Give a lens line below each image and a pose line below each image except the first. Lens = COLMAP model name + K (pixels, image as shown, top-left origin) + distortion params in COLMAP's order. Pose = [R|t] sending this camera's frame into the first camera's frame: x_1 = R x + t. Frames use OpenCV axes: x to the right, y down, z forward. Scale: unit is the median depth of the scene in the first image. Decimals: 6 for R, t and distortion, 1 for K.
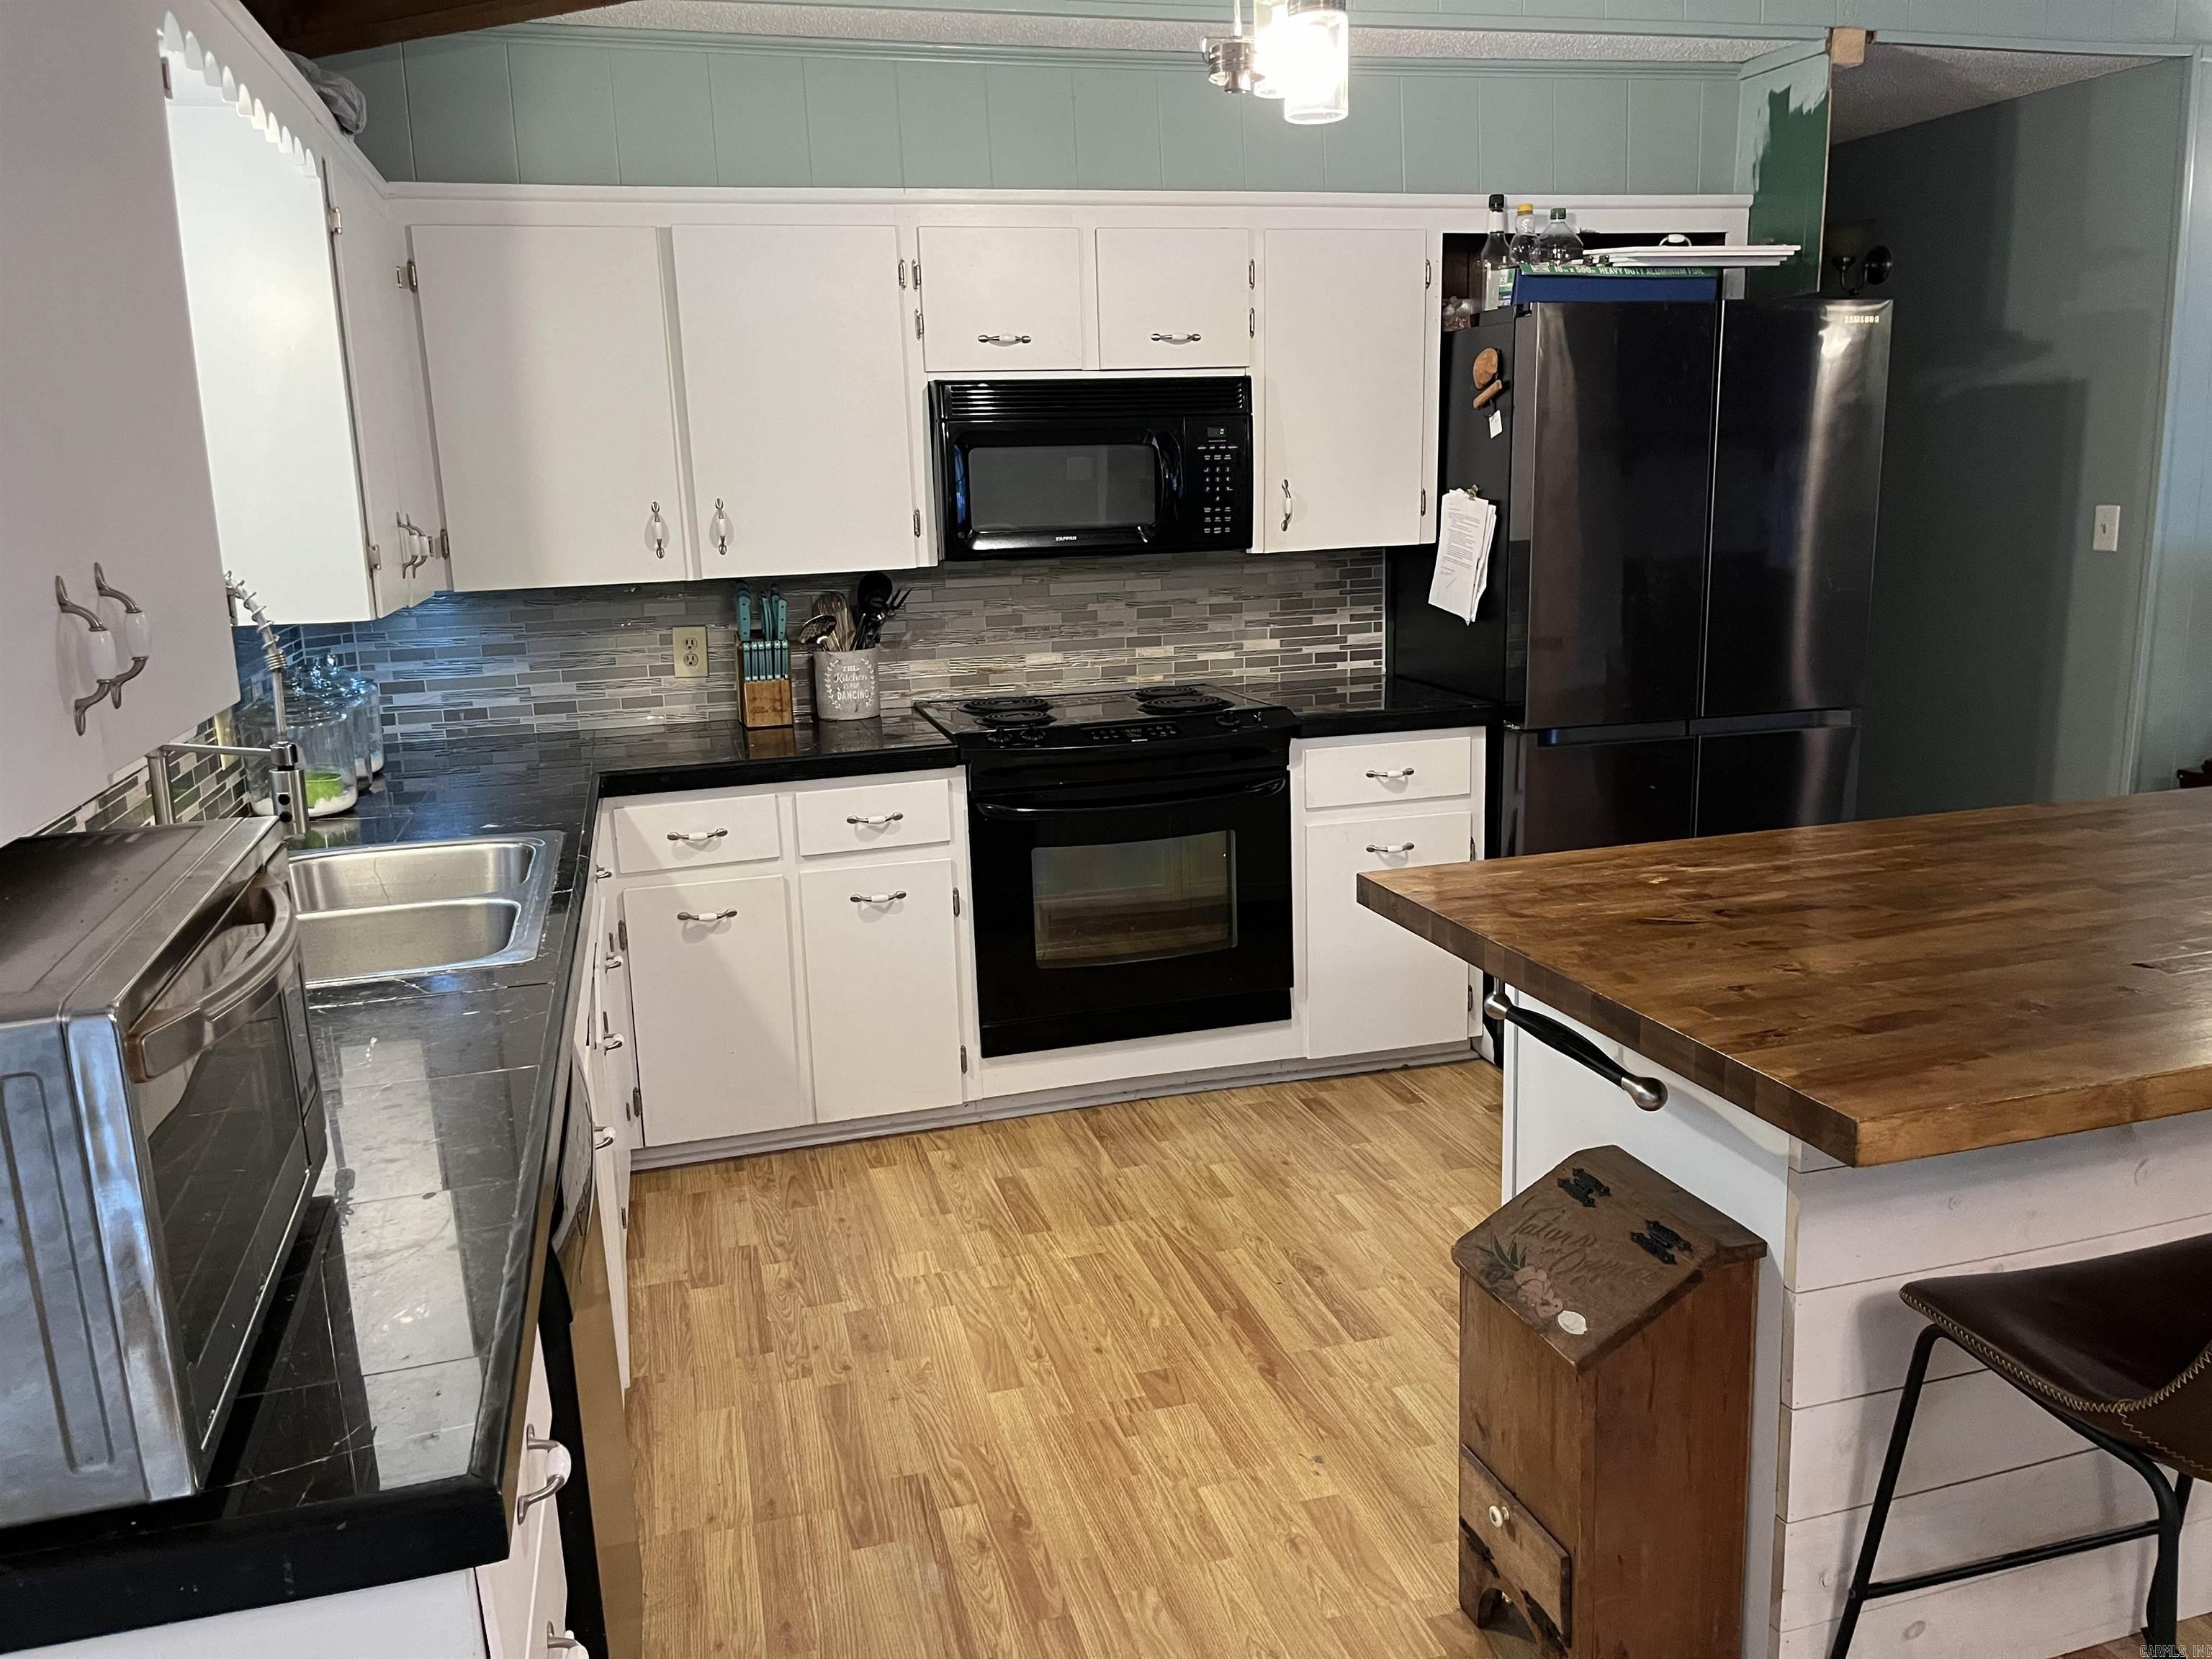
lens RADIAL K [[1675.0, 0, 1109.4], [0, 1675.0, 818.3], [0, 0, 1]] dist [0.066464, -0.085404]
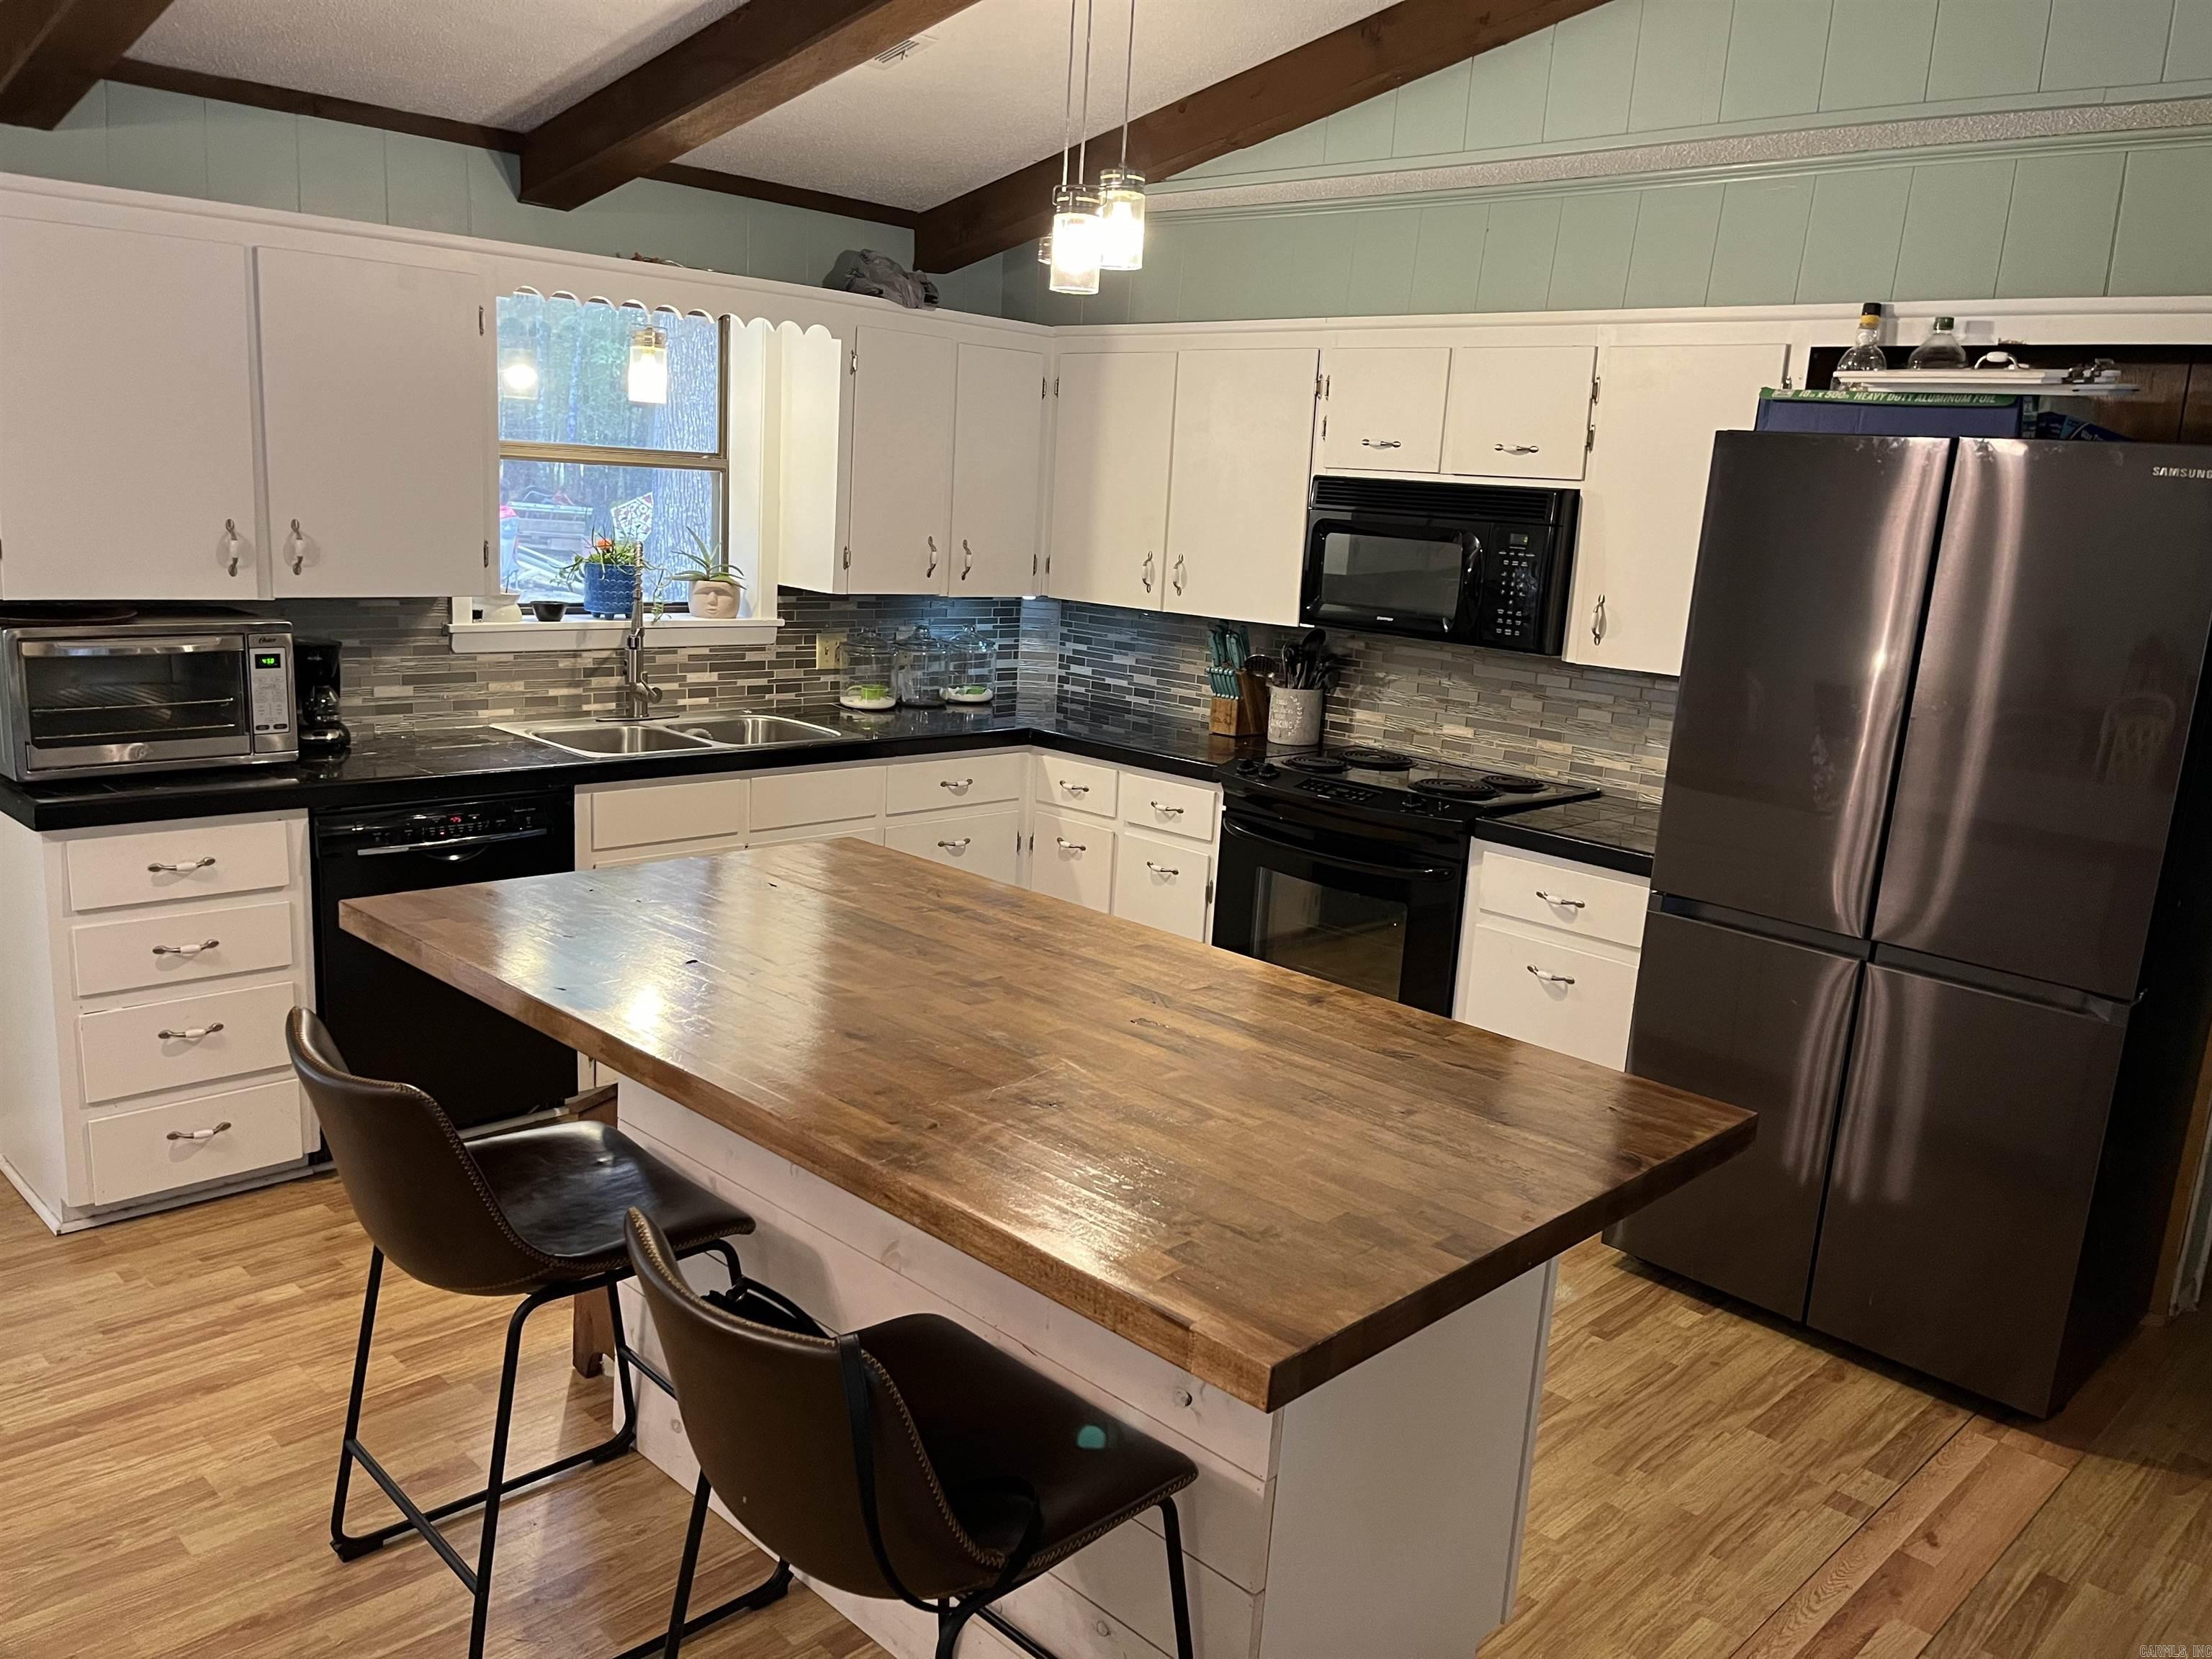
lens RADIAL K [[1677.0, 0, 1100.3], [0, 1677.0, 837.6], [0, 0, 1]] dist [0.070832, -0.085505]
pose [[0.496469, 0.239488, -0.834364, 0.868302], [-0.254023, 0.959195, 0.124168, -0.117870], [0.830055, 0.150303, 0.537046, 0.252504]]
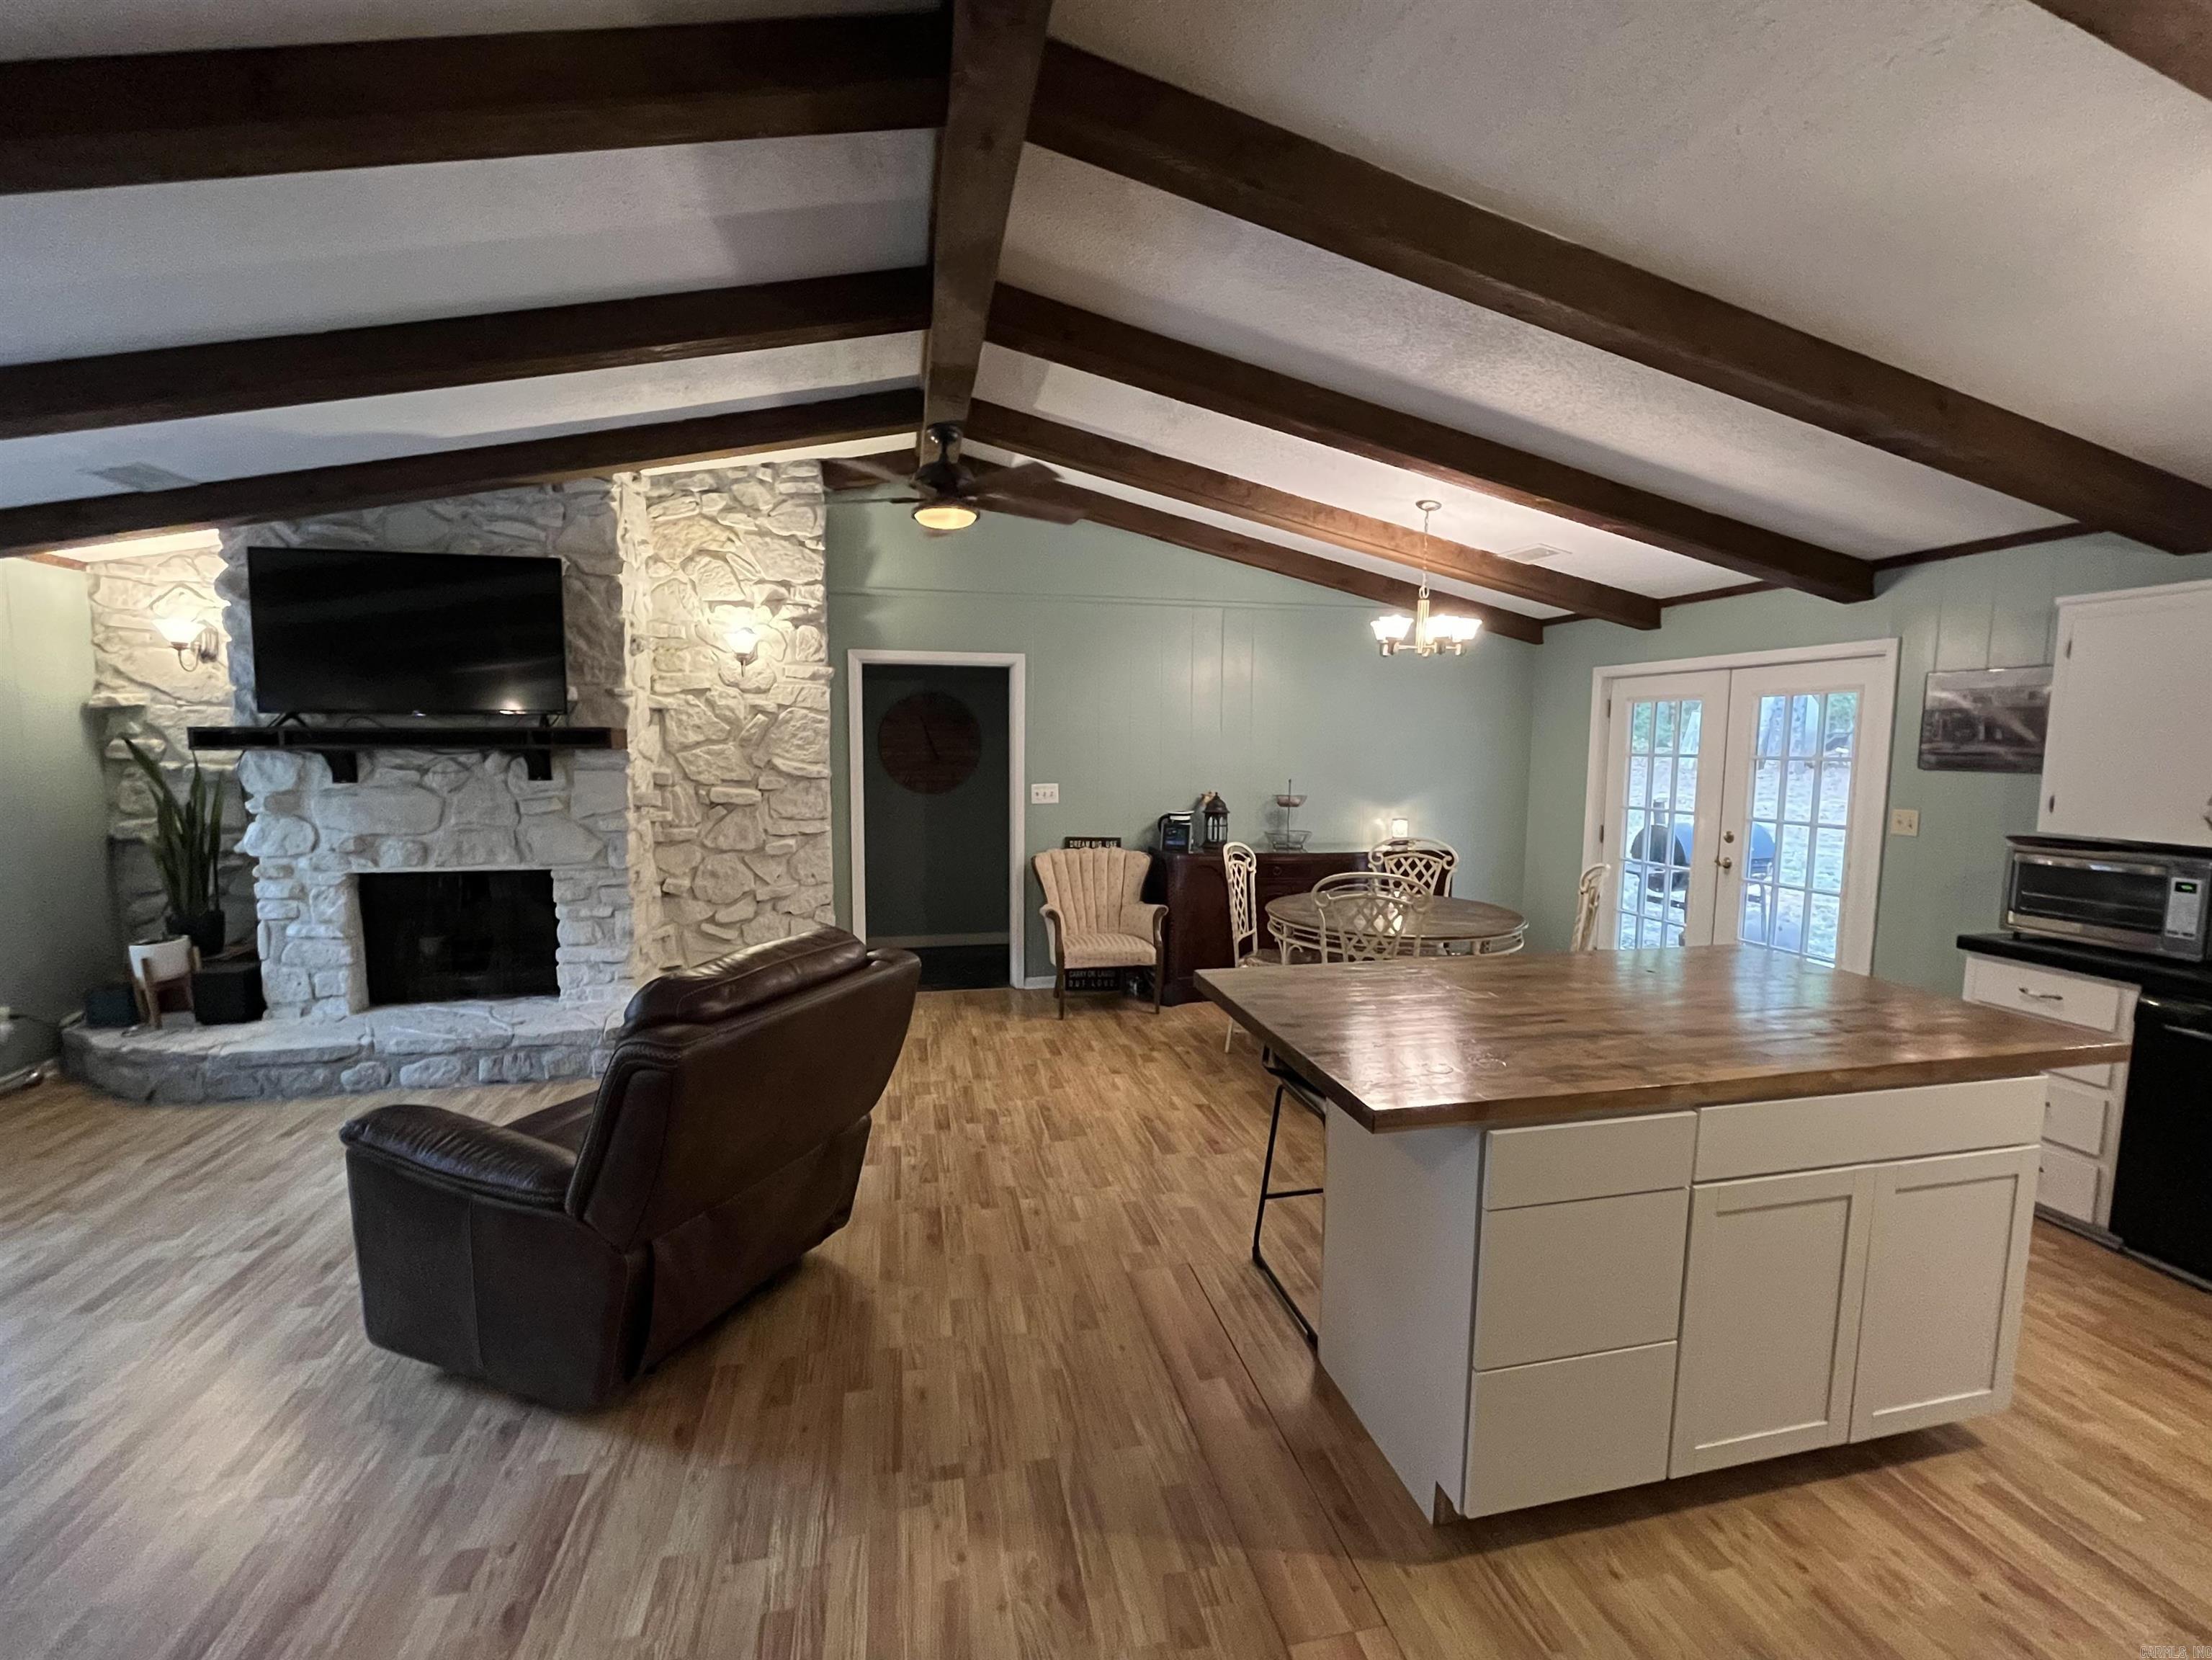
lens RADIAL K [[957.2, 0, 1103.9], [0, 957.2, 832.4], [0, 0, 1]] dist [-0.002938, -0.000865]
pose [[-0.998262, 0.014512, 0.057119, 0.635757], [0.031007, 0.953549, 0.299639, -0.271553], [-0.050118, 0.300889, -0.952341, 1.110254]]
